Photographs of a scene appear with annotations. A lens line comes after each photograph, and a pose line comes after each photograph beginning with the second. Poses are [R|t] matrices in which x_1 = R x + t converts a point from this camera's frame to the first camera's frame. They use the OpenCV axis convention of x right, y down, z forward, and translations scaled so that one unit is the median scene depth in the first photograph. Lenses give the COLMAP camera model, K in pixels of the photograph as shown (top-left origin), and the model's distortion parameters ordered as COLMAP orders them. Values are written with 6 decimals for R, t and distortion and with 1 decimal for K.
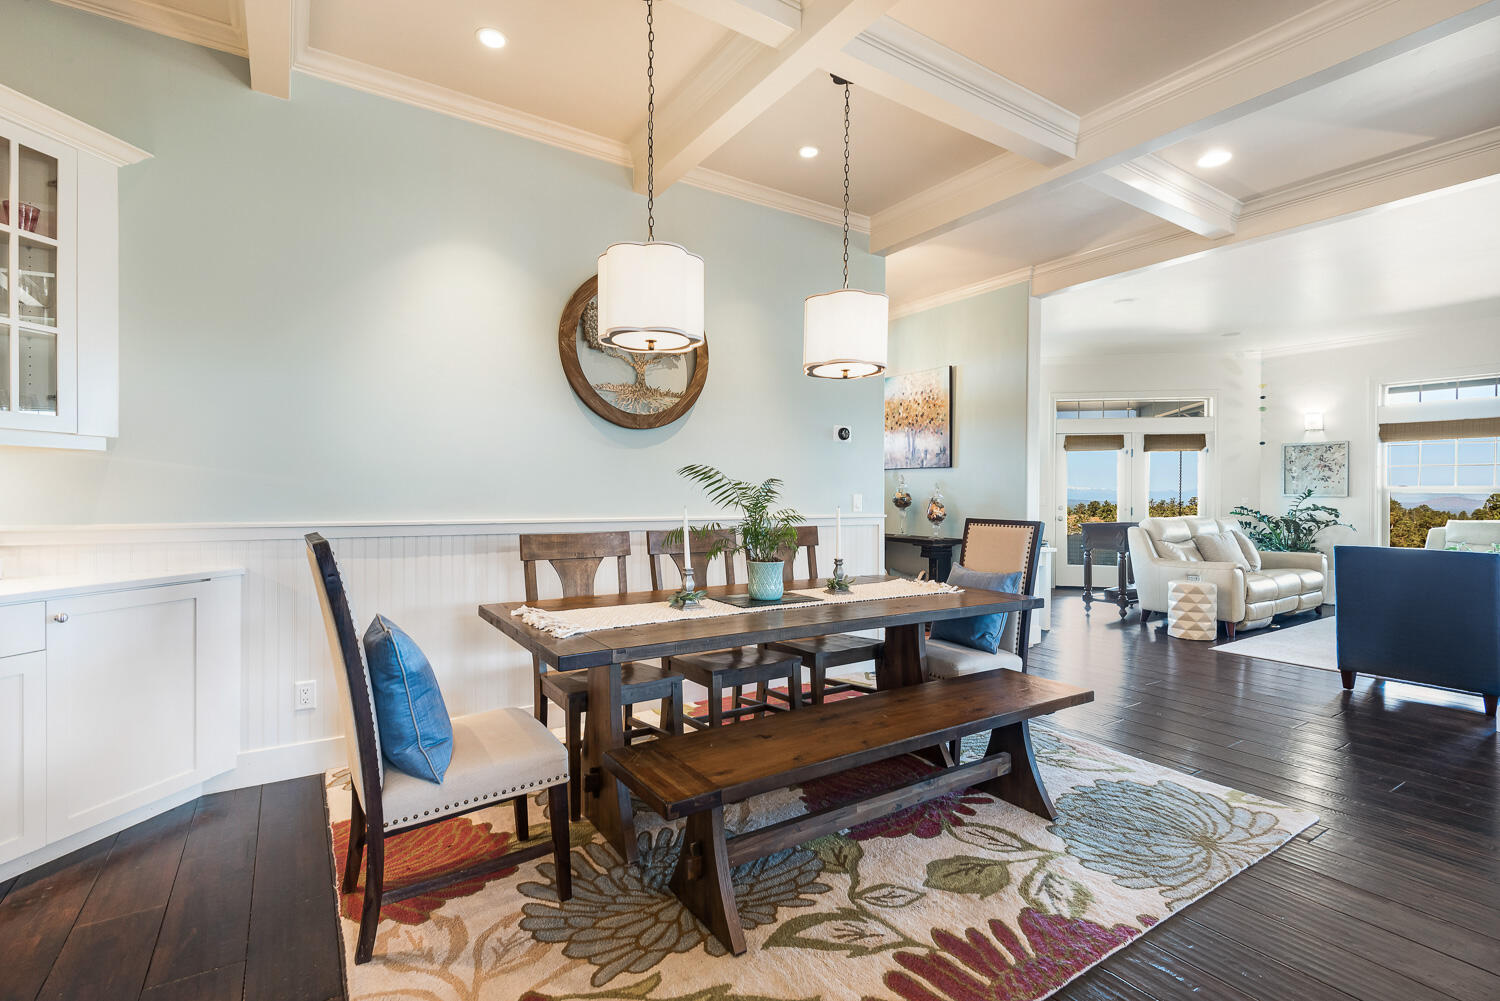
lens RADIAL K [[692.2, 0, 735.6], [0, 692.2, 496.7], [0, 0, 1]] dist [0.001178, 0.000037]
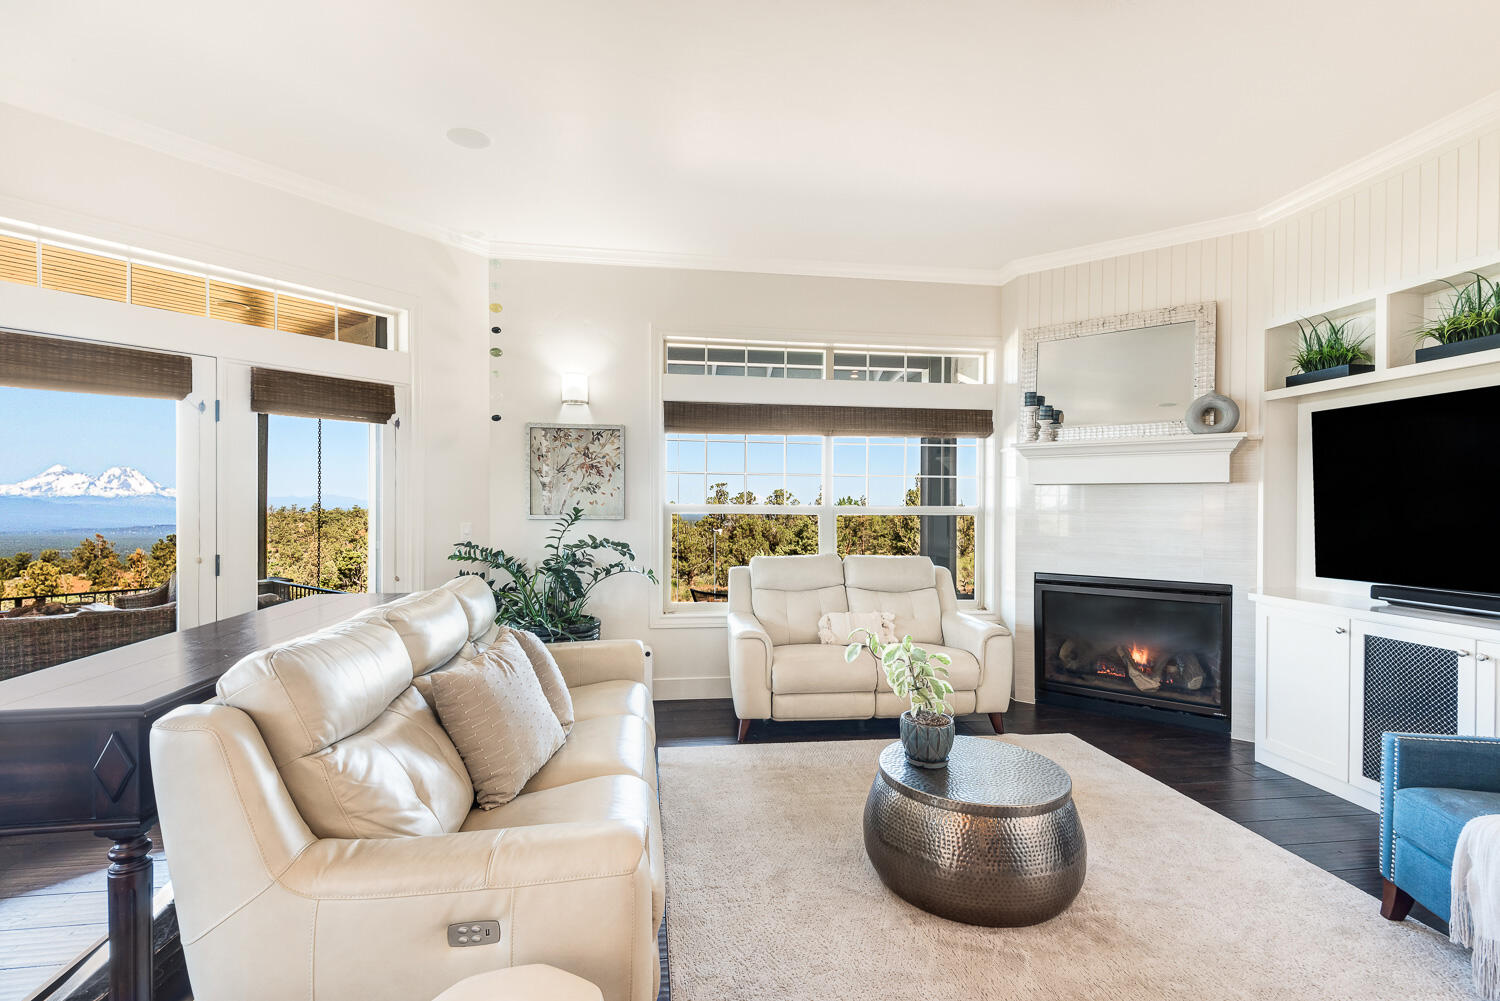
lens RADIAL K [[682.7, 0, 746.1], [0, 682.7, 518.9], [0, 0, 1]] dist [0.040216, -0.031791]
pose [[0.421199, -0.024449, 0.906639, 0.391254], [0.004552, 0.999681, 0.024843, -0.014220], [-0.906957, -0.006337, 0.421176, 0.647694]]
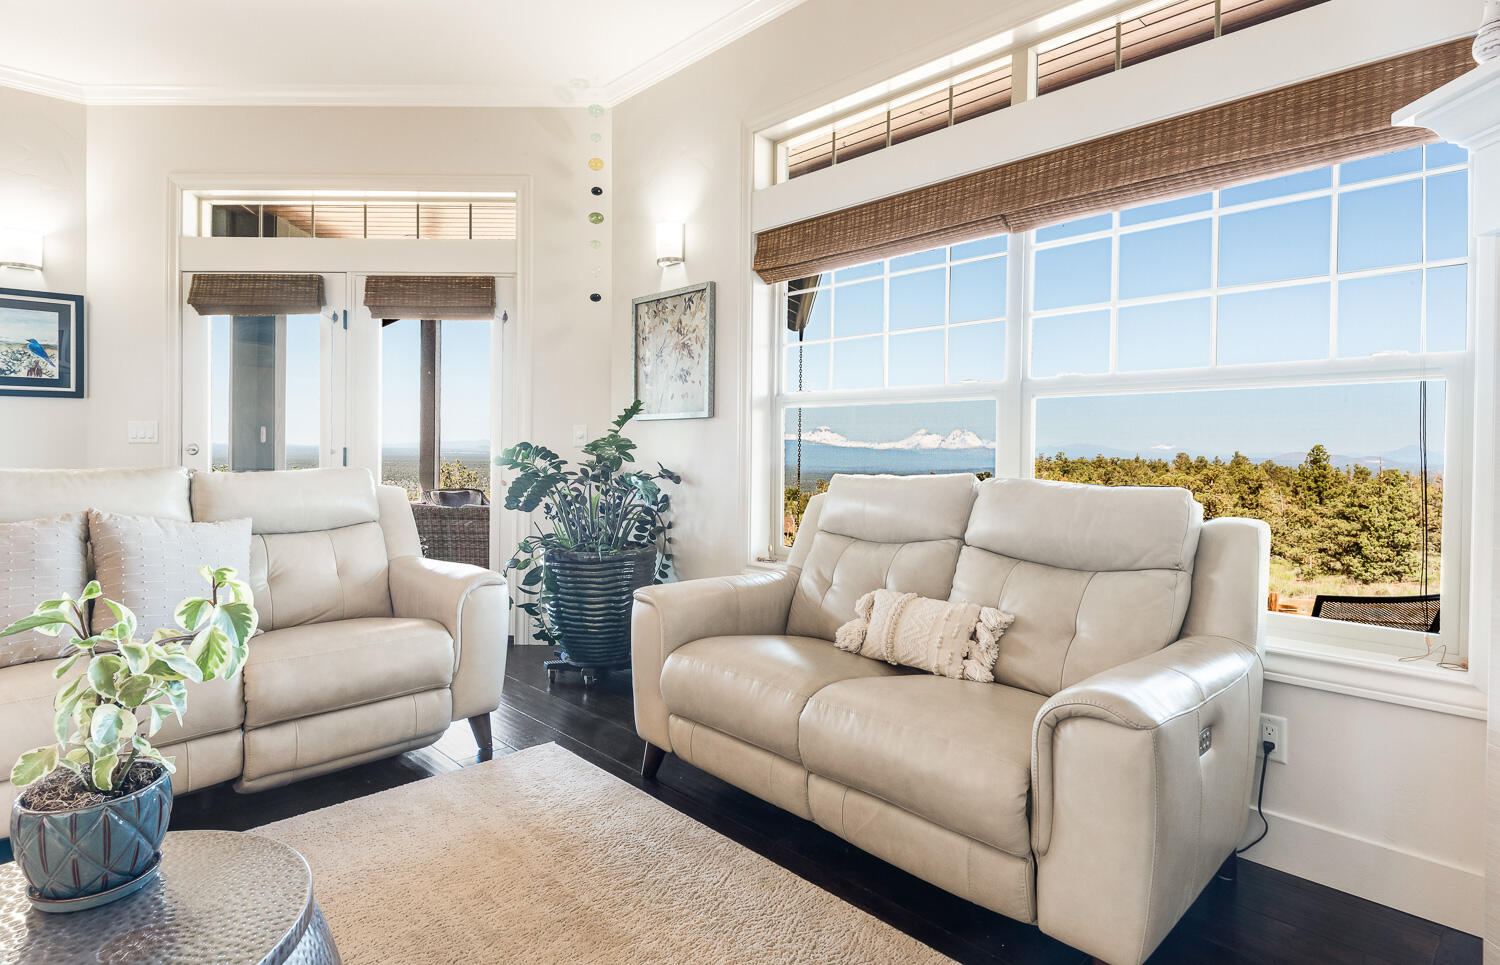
lens RADIAL K [[786.1, 0, 751.2], [0, 786.1, 463.7], [0, 0, 1]] dist [0.030106, -0.024610]
pose [[0.979066, -0.004172, 0.203499, 0.798102], [0.002518, 0.999962, 0.008384, 0.023353], [-0.203526, -0.007696, 0.979039, 0.528727]]
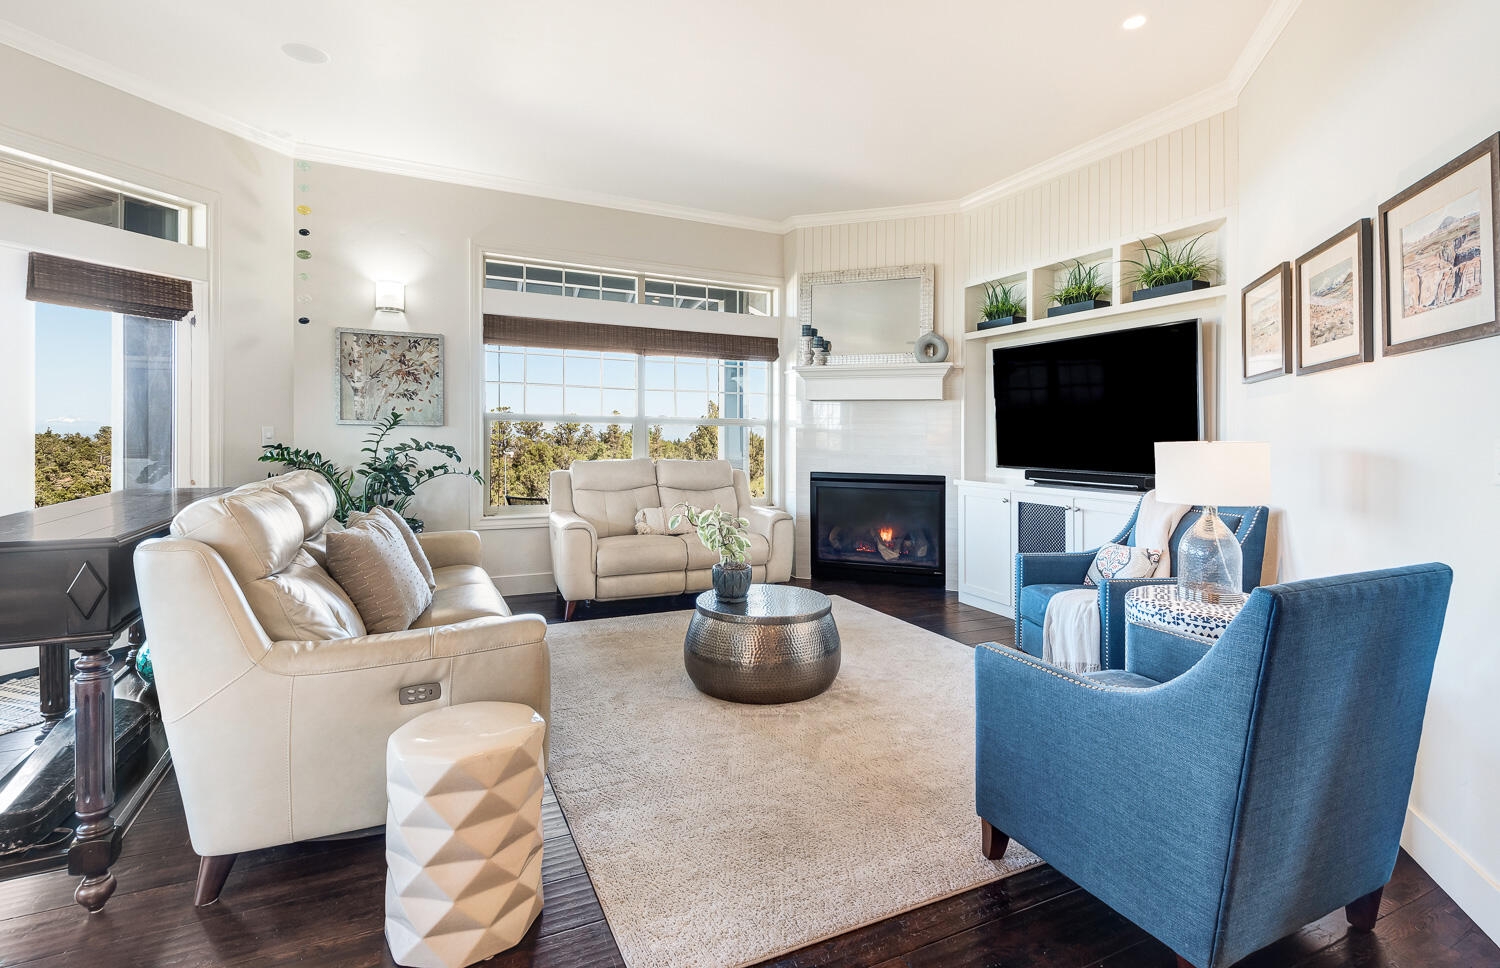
lens RADIAL K [[698.4, 0, 767.6], [0, 698.4, 433.3], [0, 0, 1]] dist [0.041775, -0.031122]
pose [[0.104933, -0.005461, 0.994464, 0.291802], [0.000456, 0.999985, 0.005443, 0.003308], [-0.994479, -0.000118, 0.104934, 0.638816]]
